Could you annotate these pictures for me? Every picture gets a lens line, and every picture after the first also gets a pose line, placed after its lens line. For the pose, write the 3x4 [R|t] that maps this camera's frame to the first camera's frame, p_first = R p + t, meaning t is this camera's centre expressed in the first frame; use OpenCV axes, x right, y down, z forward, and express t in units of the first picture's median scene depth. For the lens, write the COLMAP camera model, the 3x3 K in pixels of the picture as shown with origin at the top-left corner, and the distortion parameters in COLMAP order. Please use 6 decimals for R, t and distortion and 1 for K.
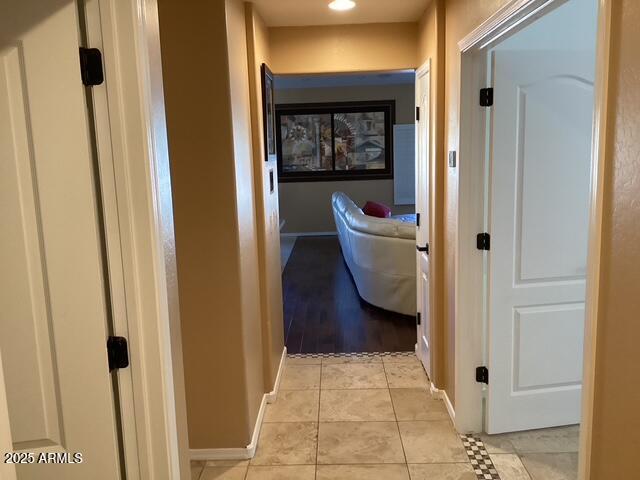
lens RADIAL K [[581.1, 0, 321.6], [0, 581.1, 239.6], [0, 0, 1]] dist [0.089575, -0.155134]
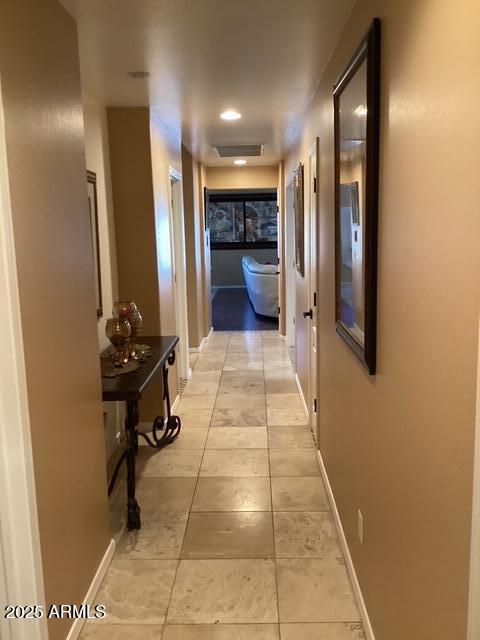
lens RADIAL K [[581.1, 0, 238.8], [0, 581.1, 320.0], [0, 0, 1]] dist [0.089575, -0.155134]
pose [[0.999912, 0.012592, -0.004180, 0.014586], [-0.012573, 0.999911, 0.004381, 0.066766], [0.004235, -0.004328, 0.999982, -0.424099]]
